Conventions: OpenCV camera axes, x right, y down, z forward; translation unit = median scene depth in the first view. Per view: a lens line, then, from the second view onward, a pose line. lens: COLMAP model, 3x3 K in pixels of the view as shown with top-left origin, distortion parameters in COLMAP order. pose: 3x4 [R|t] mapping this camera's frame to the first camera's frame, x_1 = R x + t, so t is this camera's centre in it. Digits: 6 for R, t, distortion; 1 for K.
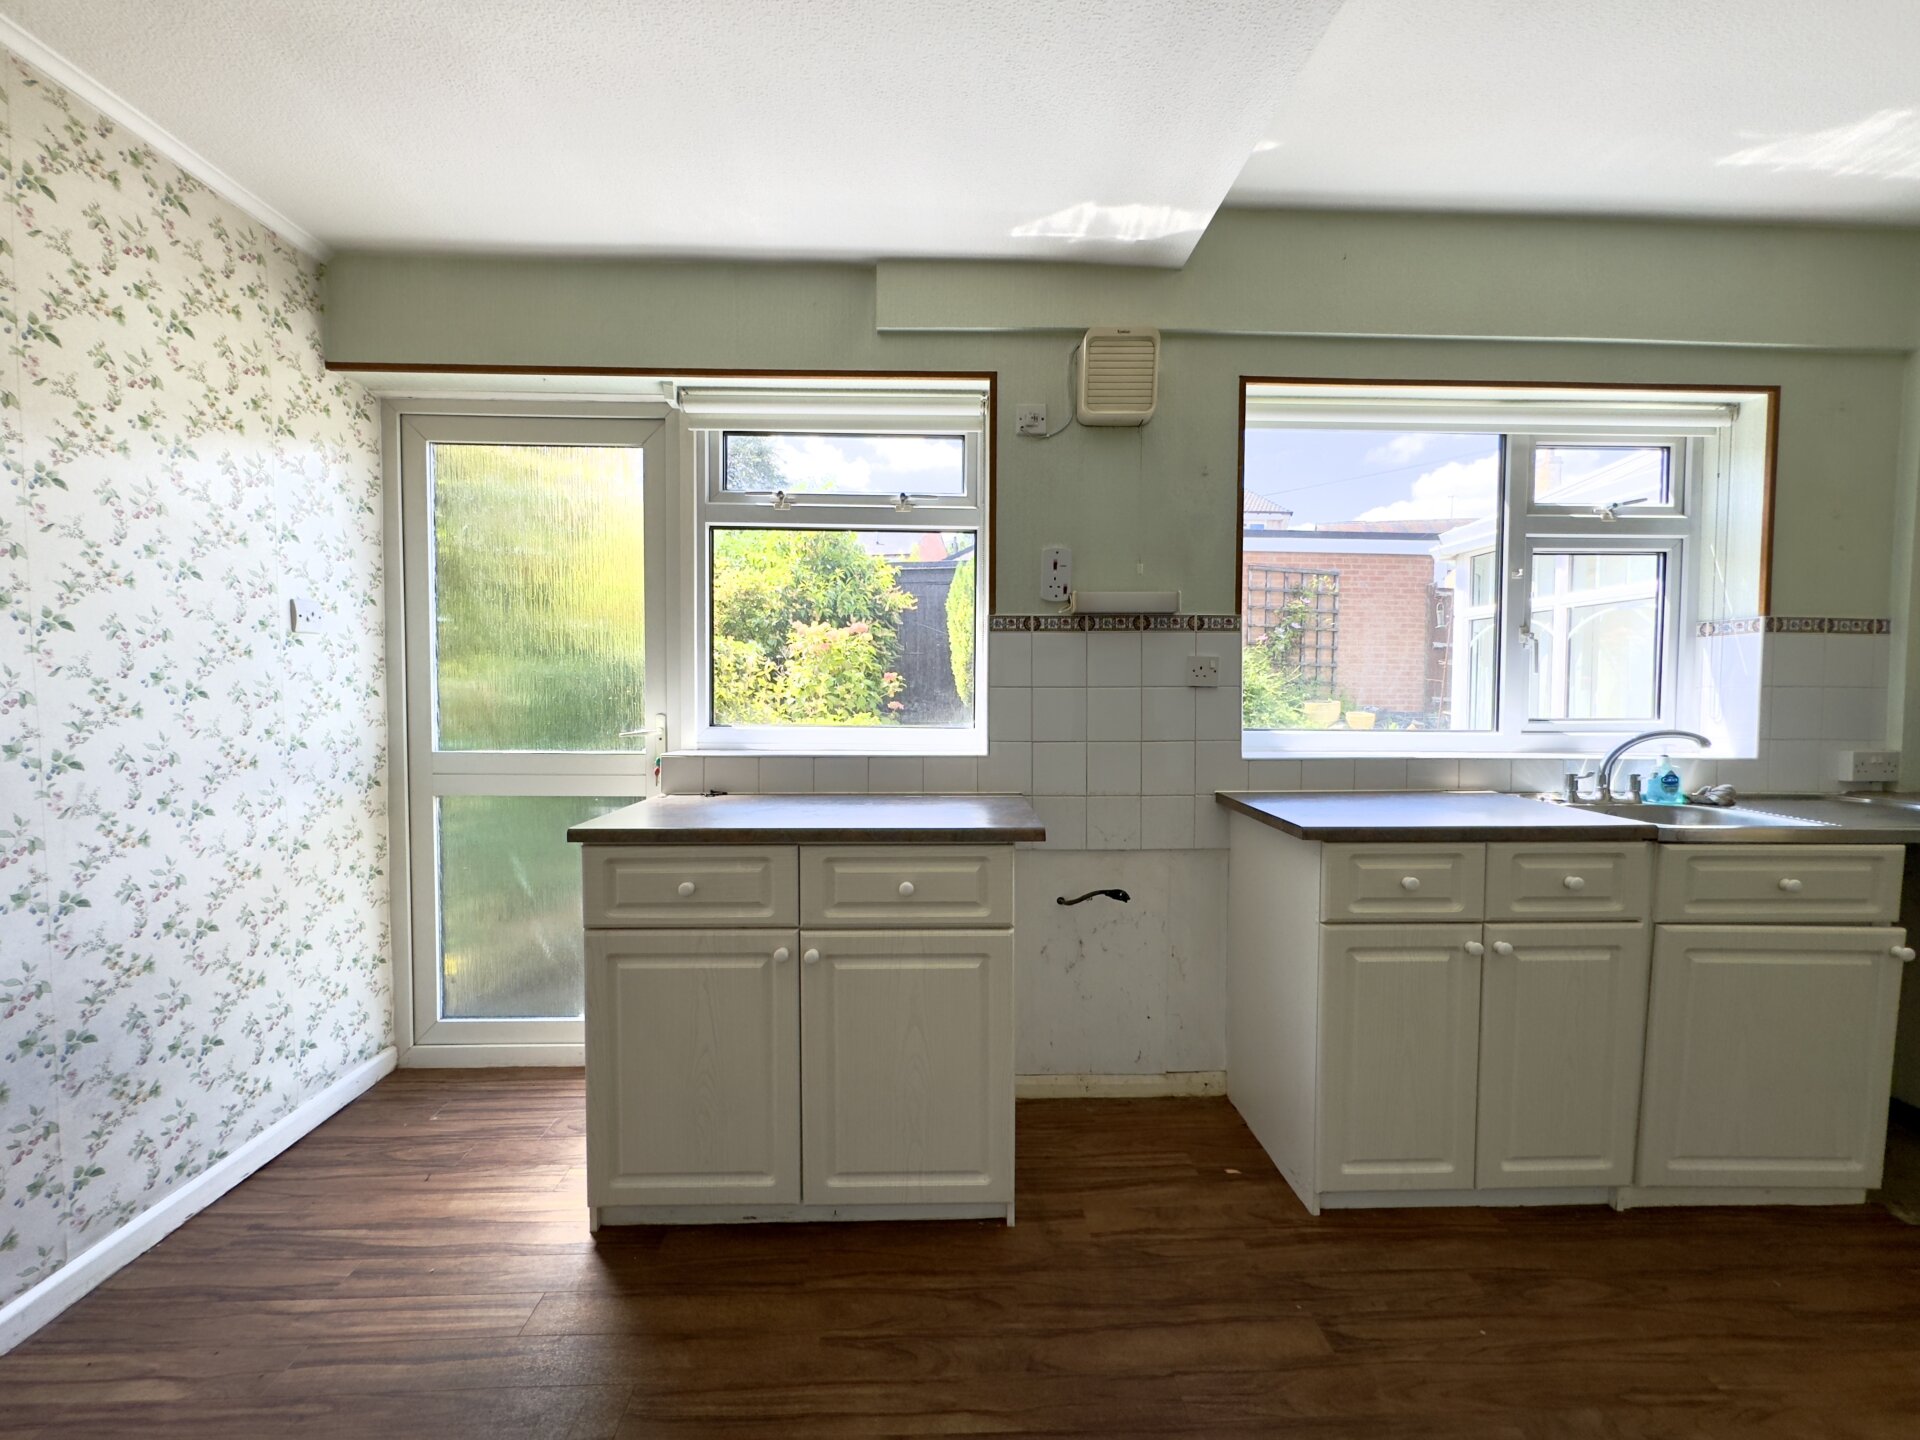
lens RADIAL K [[765.2, 0, 958.5], [0, 765.2, 718.1], [0, 0, 1]] dist [-0.001692, -0.000266]
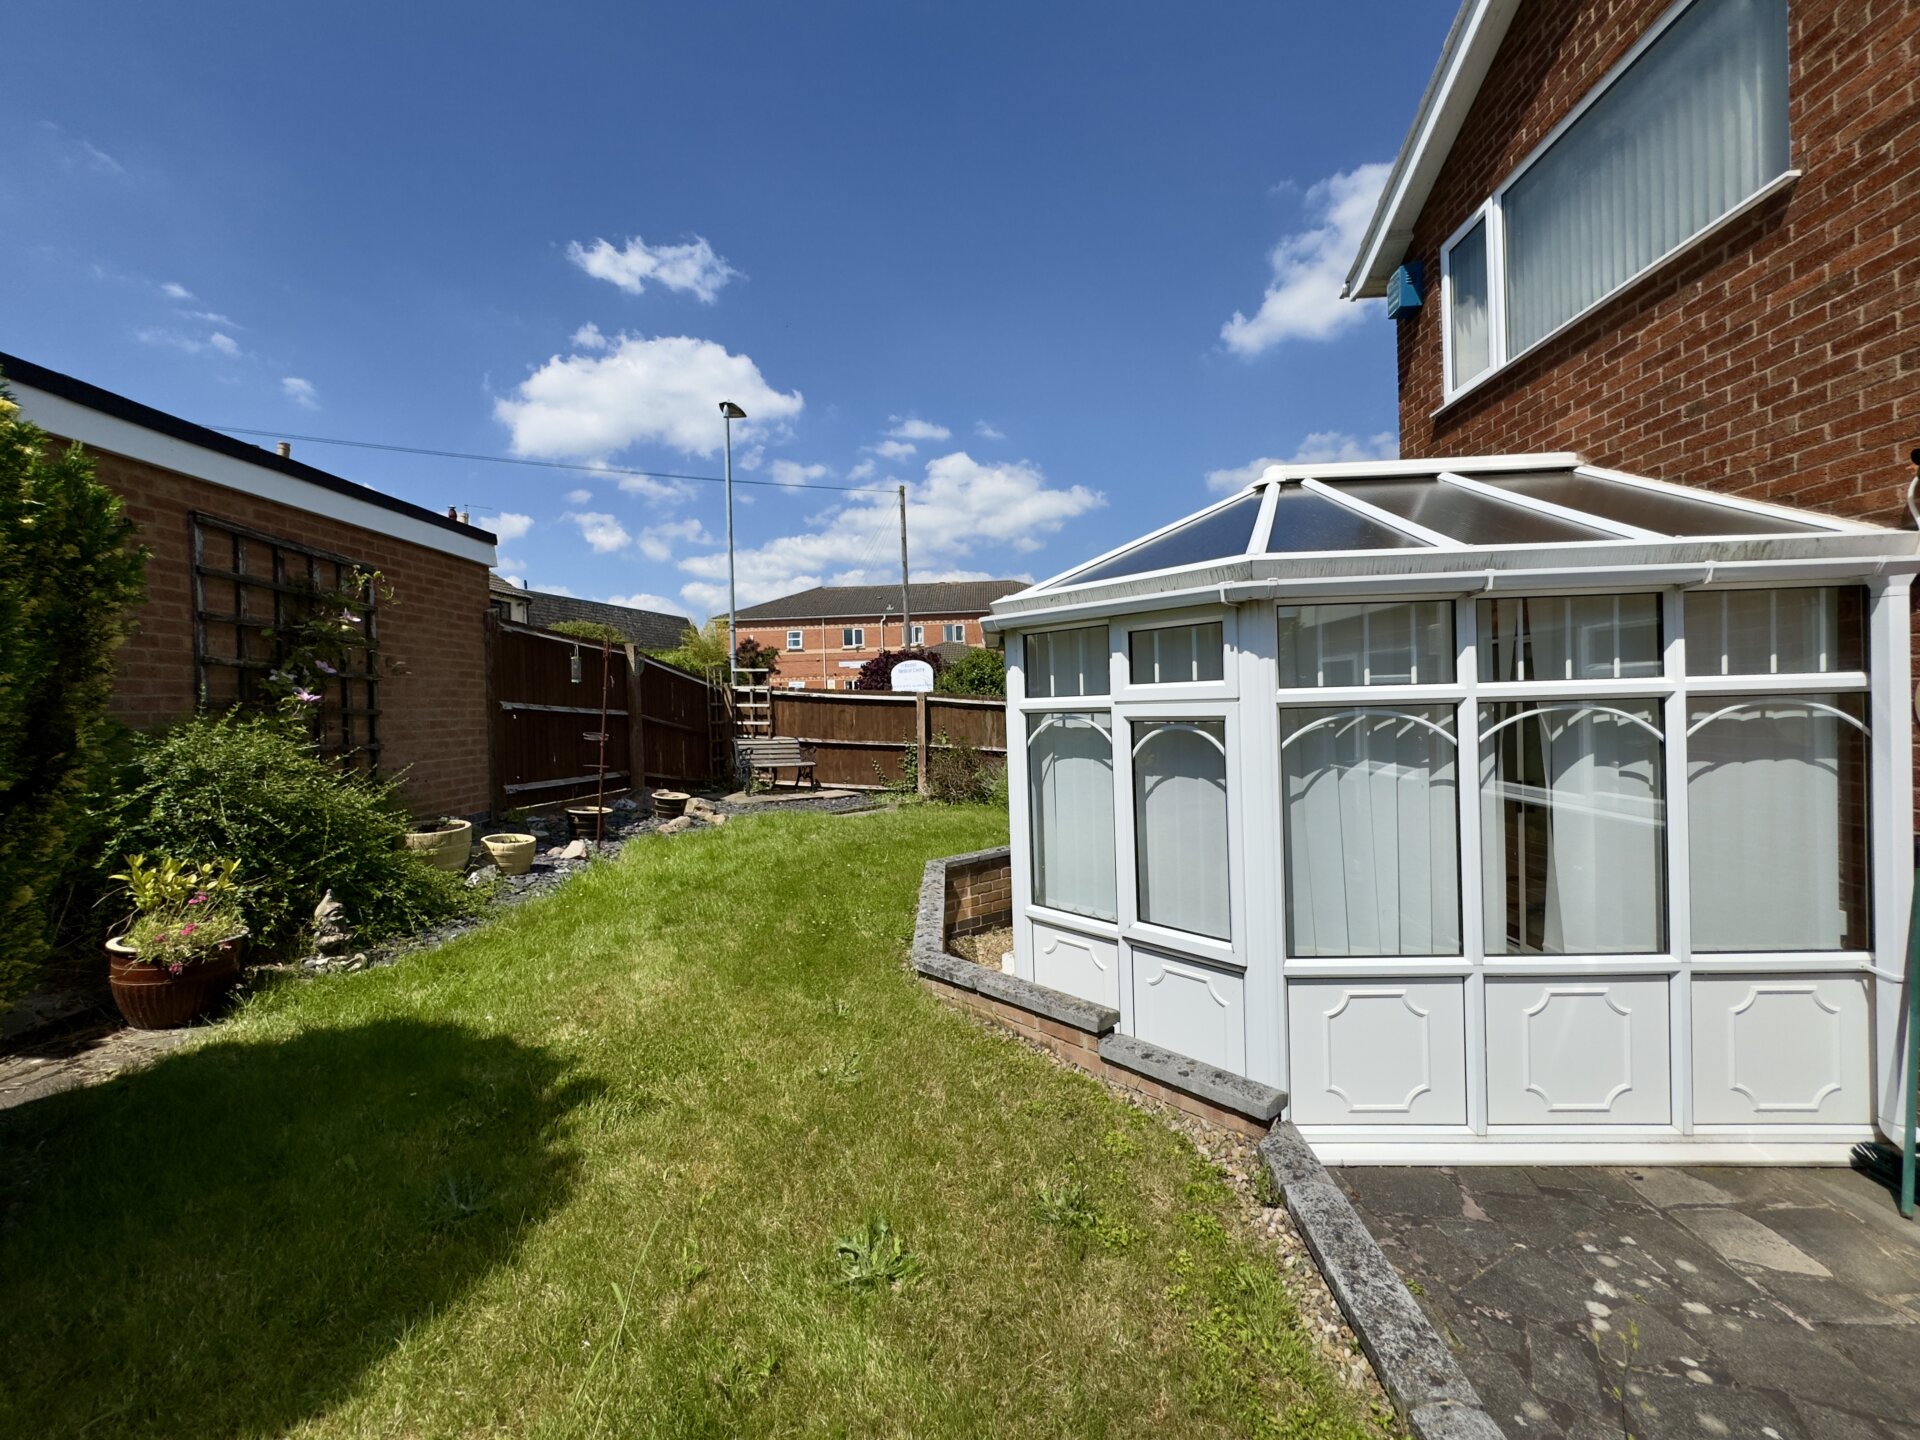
lens RADIAL K [[771.5, 0, 943.4], [0, 771.5, 713.4], [0, 0, 1]] dist [-0.001145, -0.000122]
pose [[0.102093, -0.016345, 0.994641, 0.065802], [0.069545, 0.997536, 0.009255, -0.321380], [-0.992341, 0.068227, 0.102978, 2.616317]]
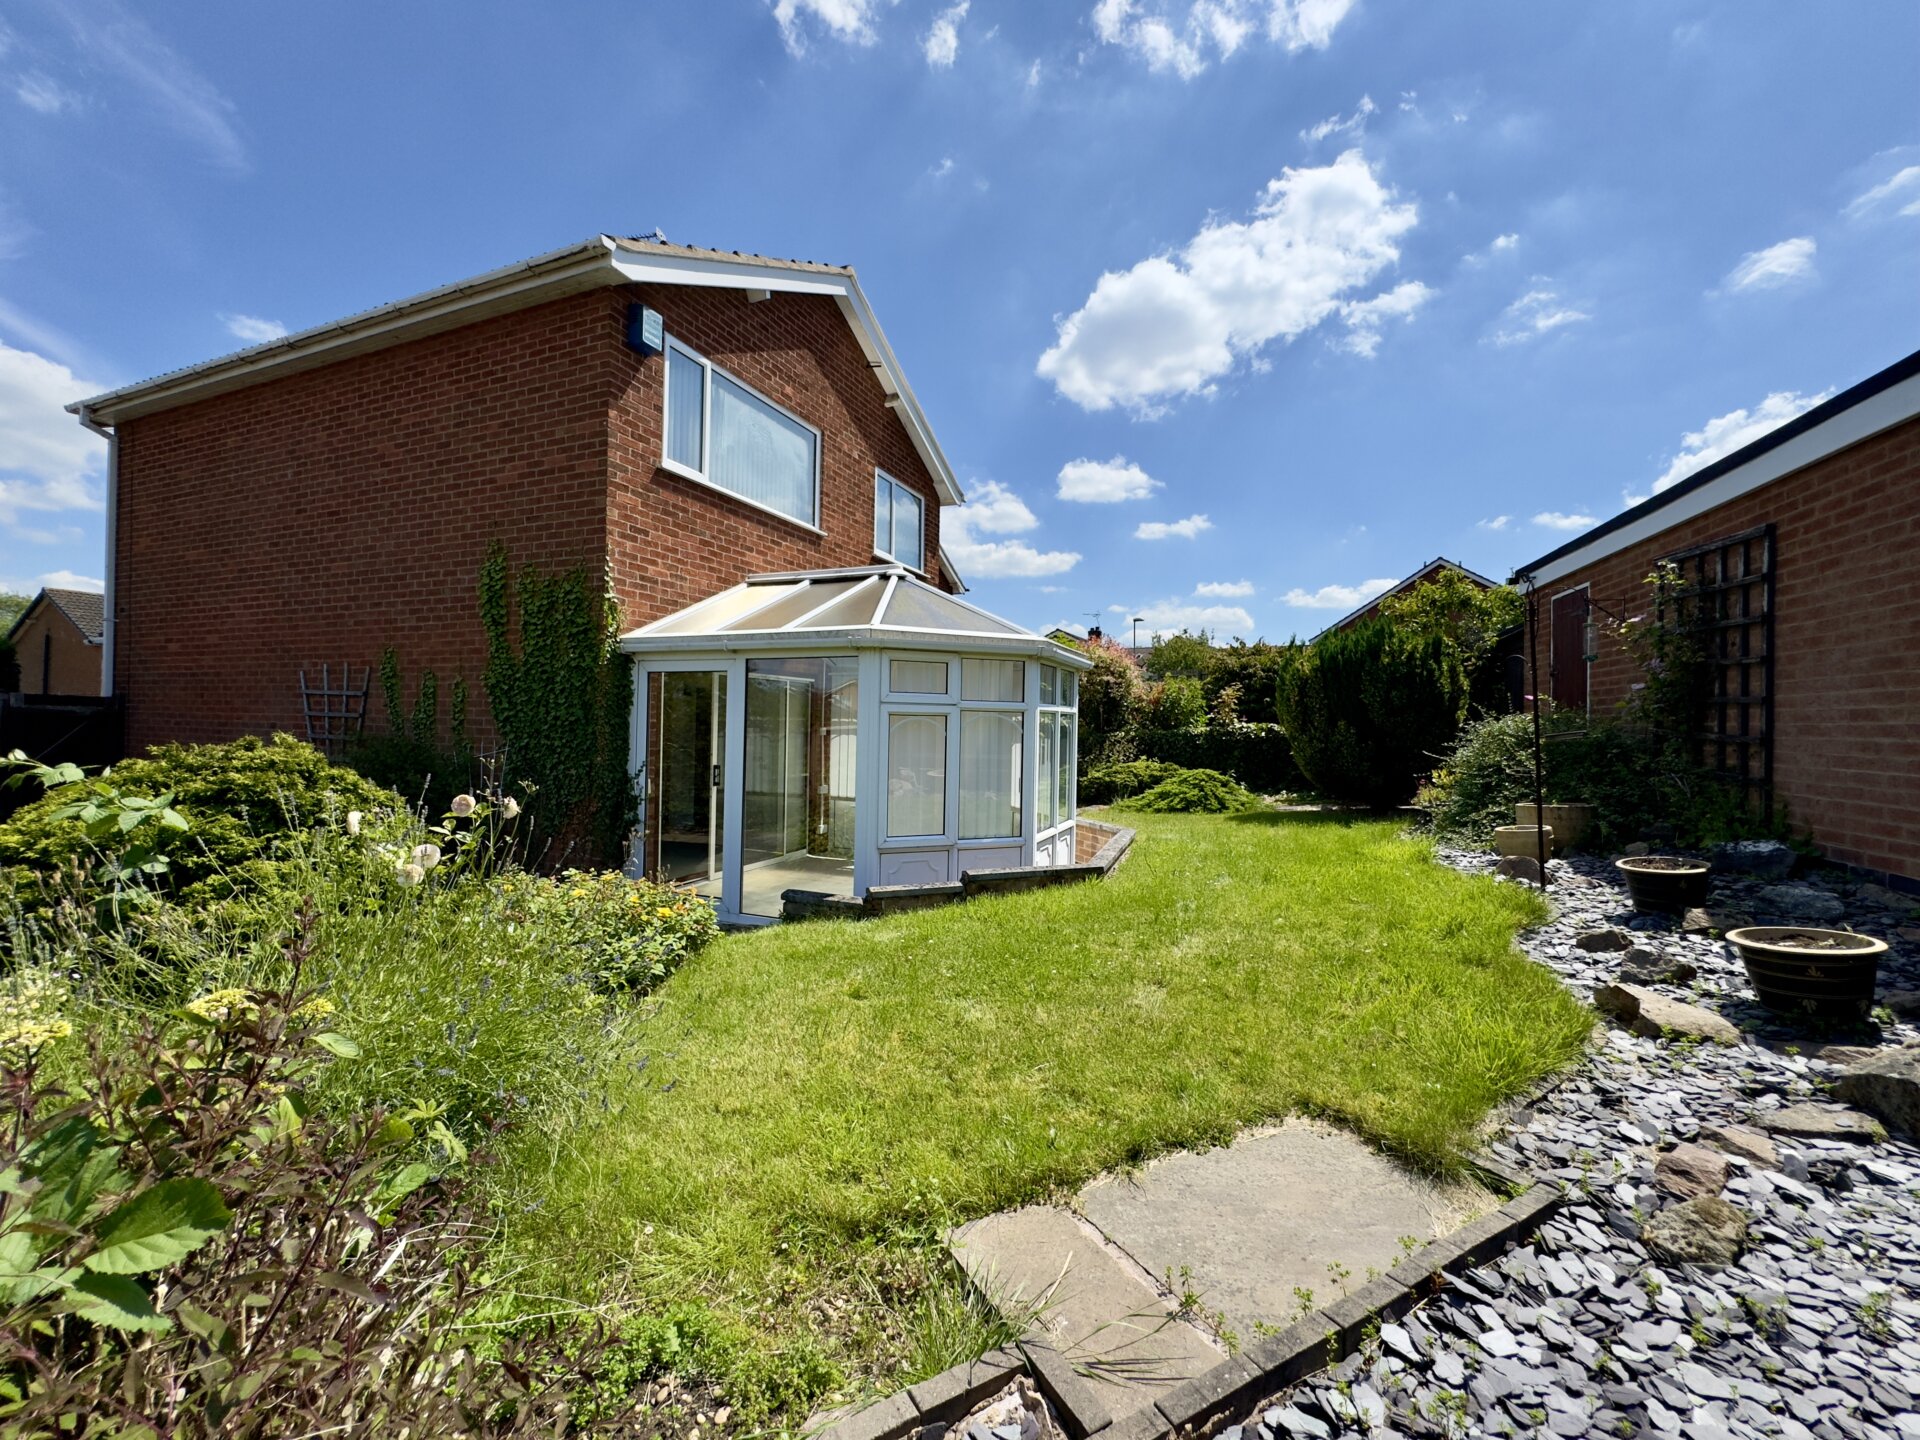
lens RADIAL K [[765.2, 0, 958.5], [0, 765.2, 718.1], [0, 0, 1]] dist [-0.001692, -0.000266]
pose [[-0.429264, -0.014868, -0.903057, 4.996195], [-0.050788, 0.998680, 0.007699, -0.284282], [0.901750, 0.049169, -0.429452, 3.565870]]
